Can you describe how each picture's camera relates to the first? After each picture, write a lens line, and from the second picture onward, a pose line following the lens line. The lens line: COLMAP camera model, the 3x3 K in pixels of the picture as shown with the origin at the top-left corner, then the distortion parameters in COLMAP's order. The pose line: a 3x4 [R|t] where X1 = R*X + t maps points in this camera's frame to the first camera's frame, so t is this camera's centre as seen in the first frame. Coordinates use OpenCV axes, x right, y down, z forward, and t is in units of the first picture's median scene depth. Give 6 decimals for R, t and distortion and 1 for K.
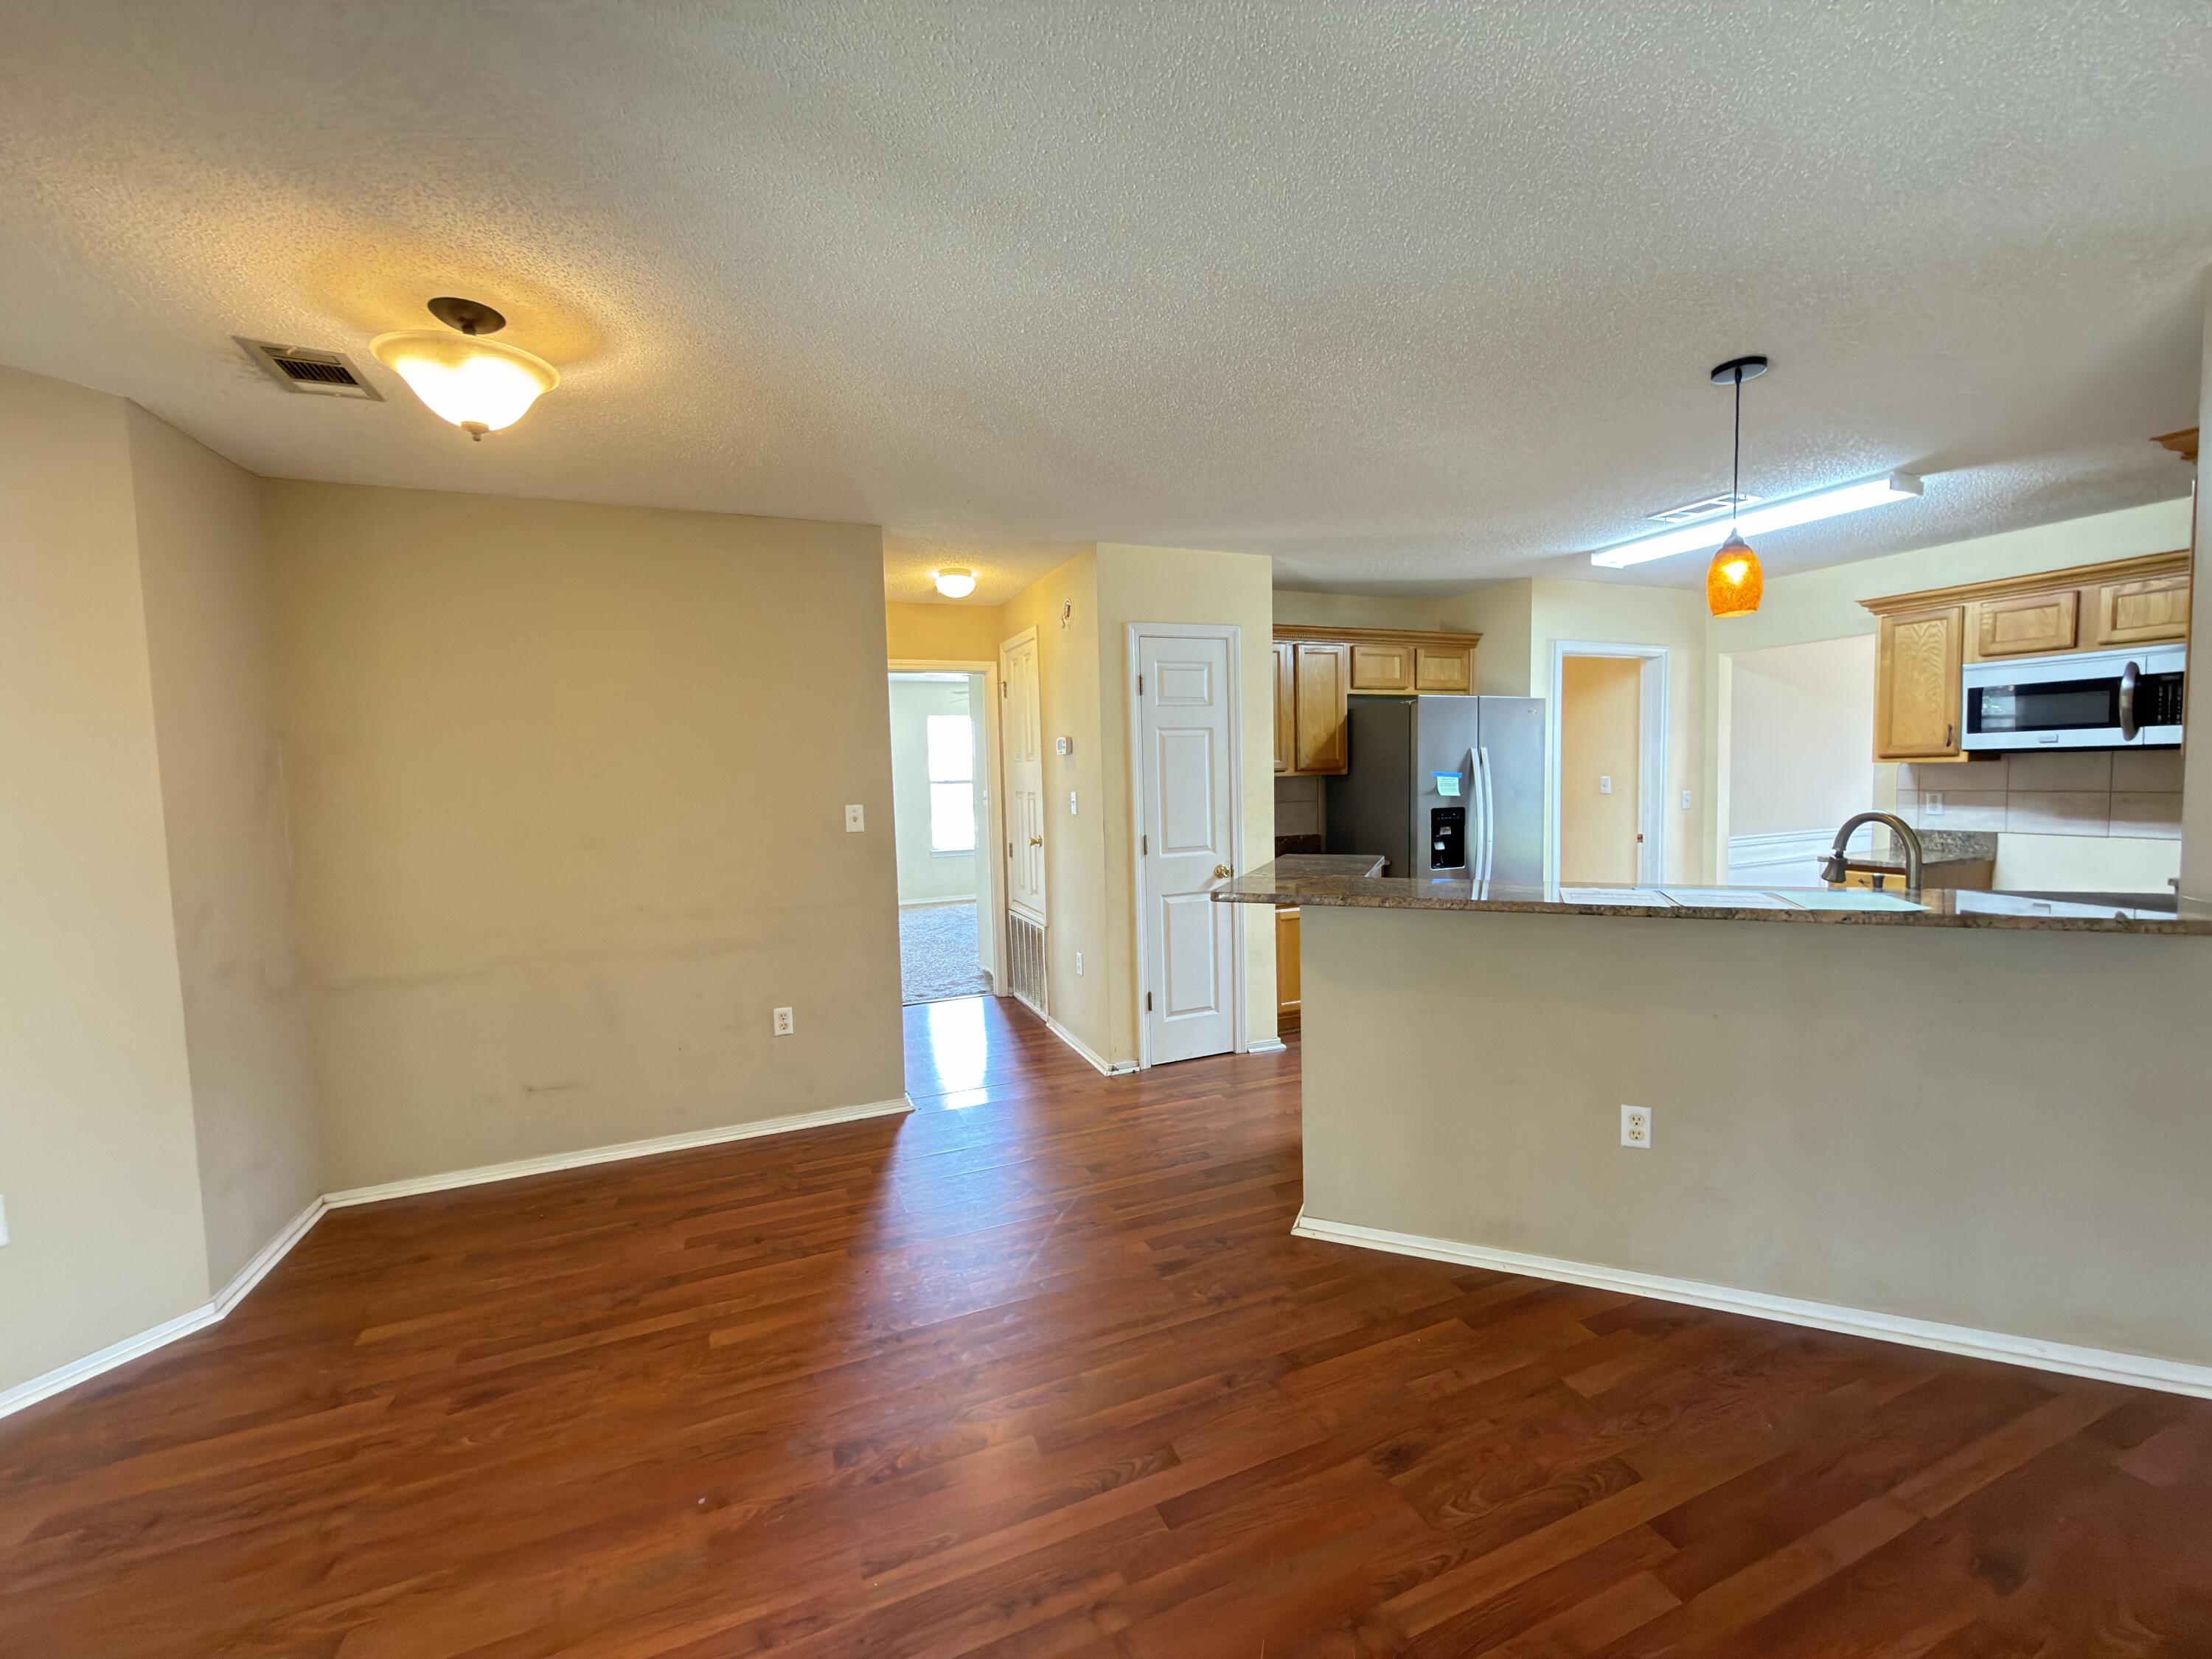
lens RADIAL K [[878.4, 0, 1107.8], [0, 878.4, 834.5], [0, 0, 1]] dist [-0.002351, -0.000018]
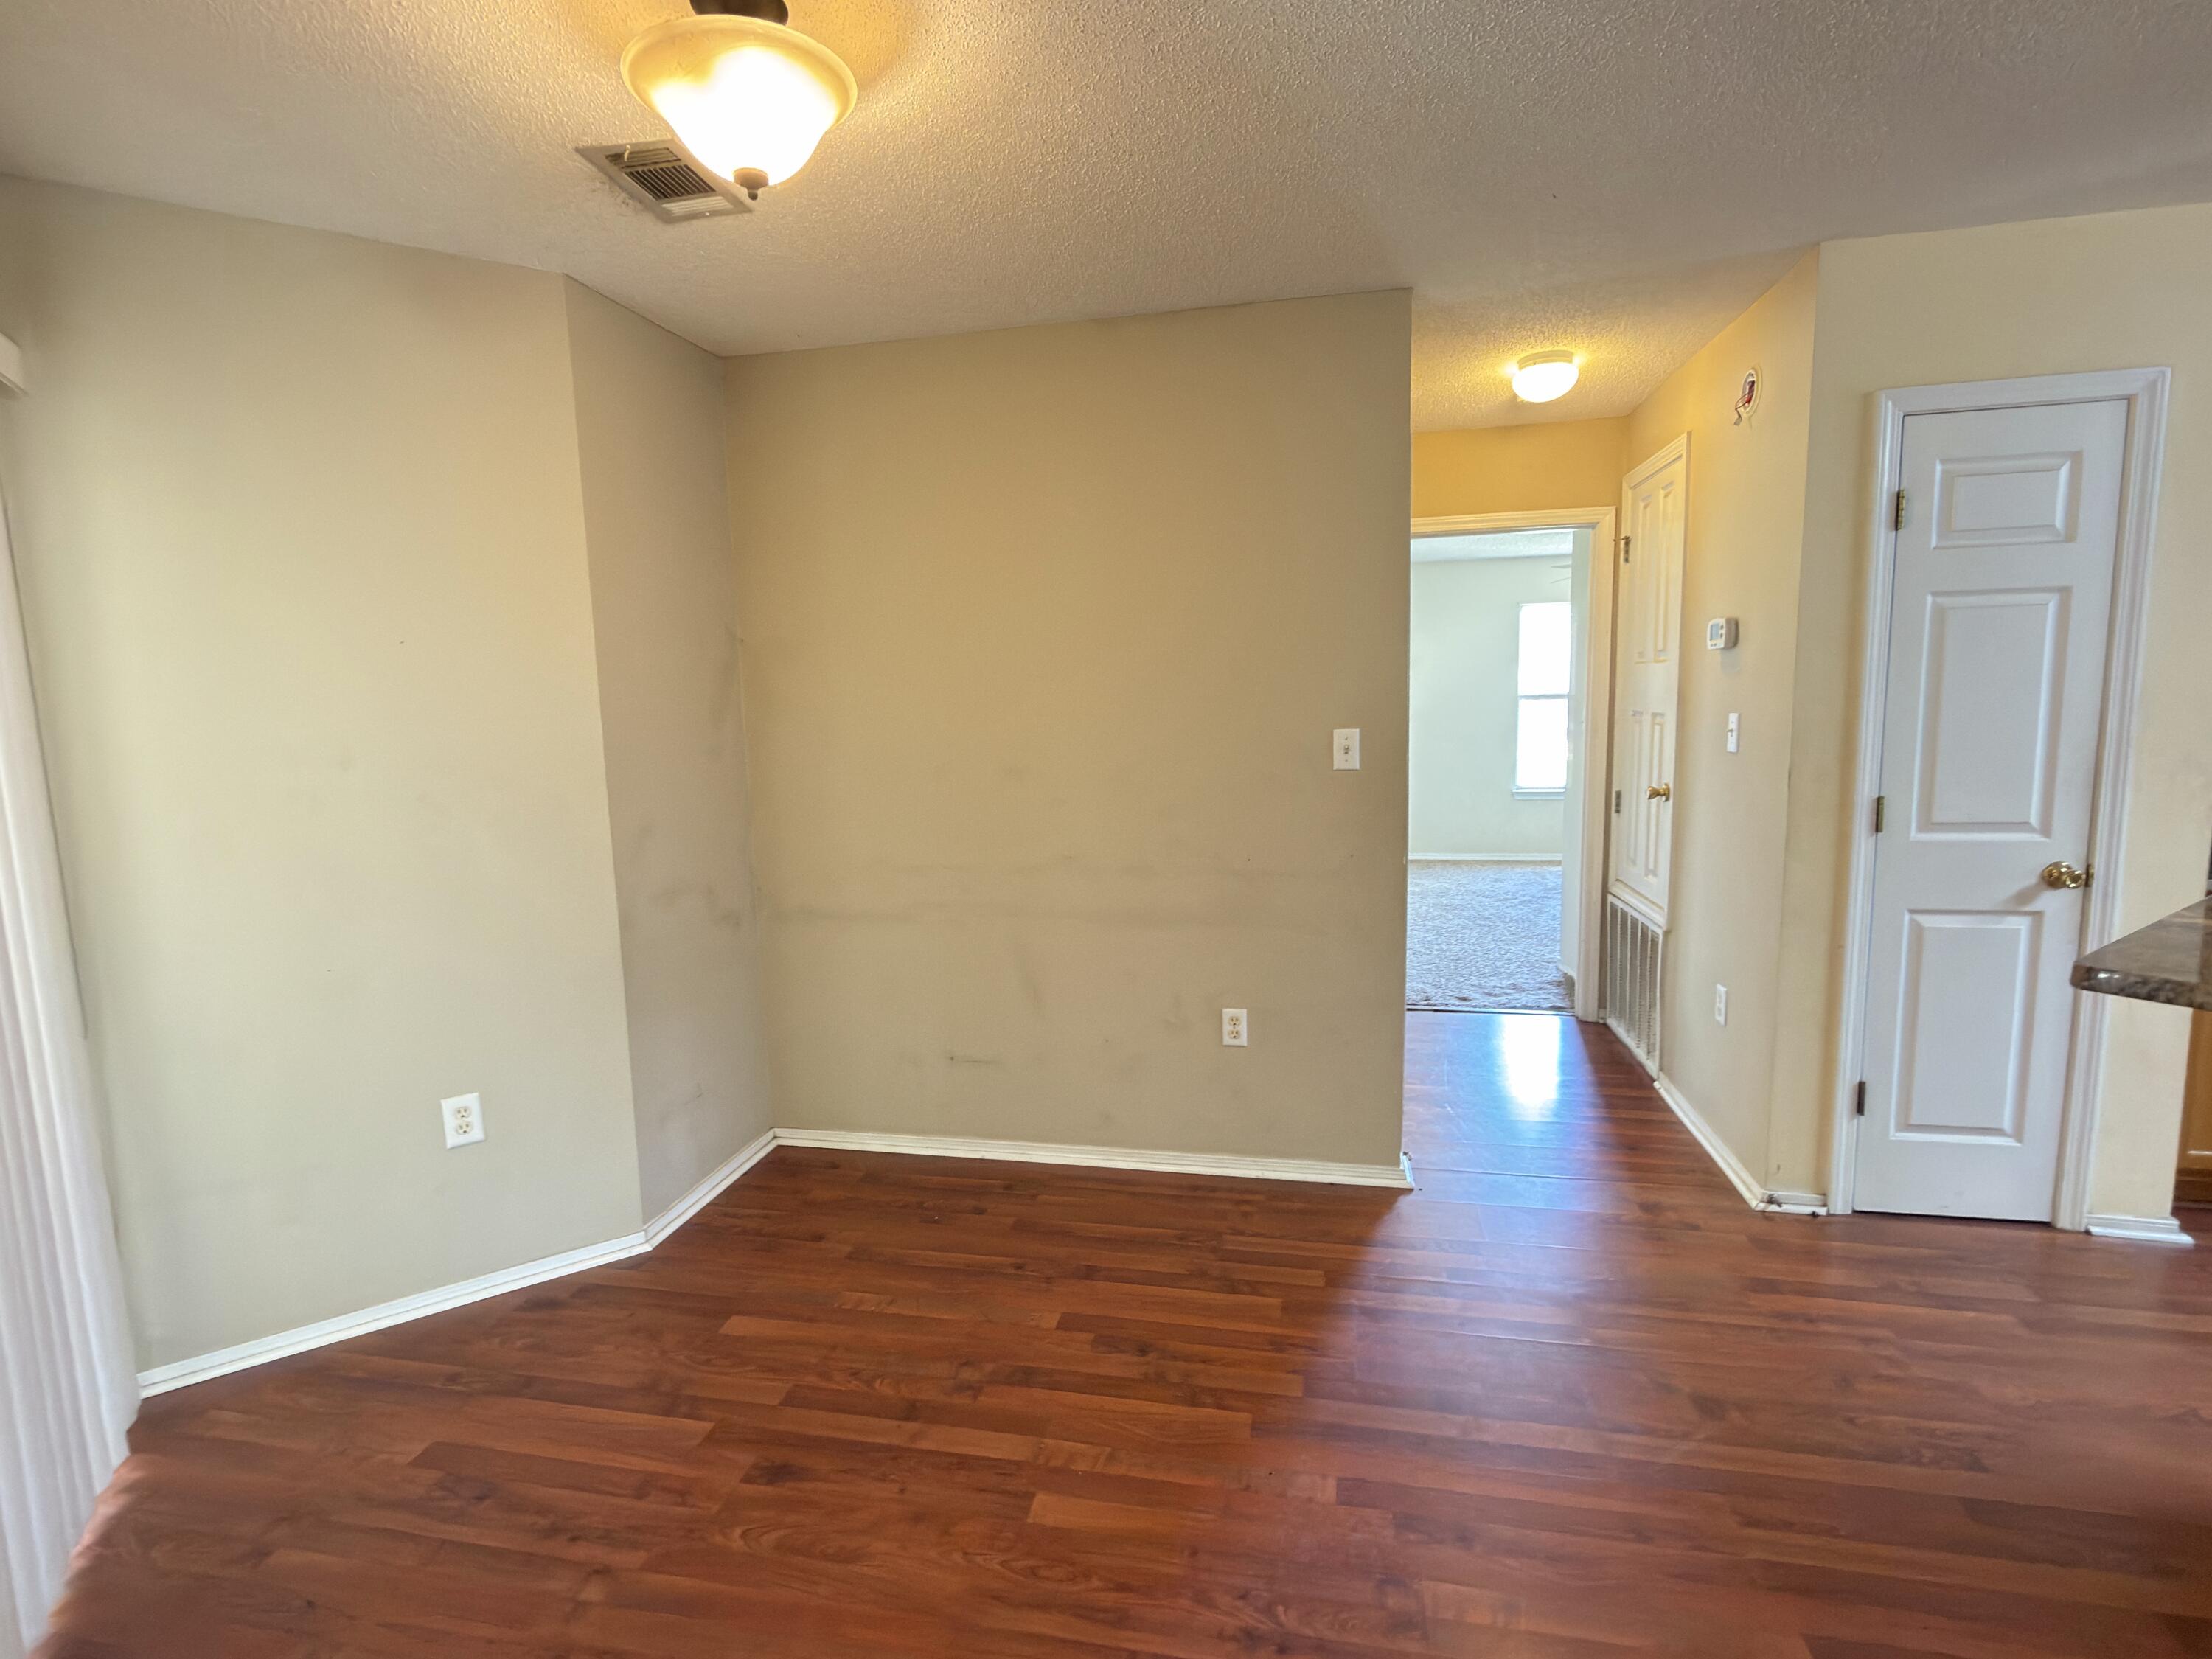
lens RADIAL K [[1032.9, 0, 1105.9], [0, 1032.9, 832.6], [0, 0, 1]] dist [-0.001849, -0.001600]
pose [[0.827154, 0.076522, -0.556741, 0.003757], [-0.036770, 0.995933, 0.082258, -0.012031], [0.560771, -0.047569, 0.826603, 0.223862]]
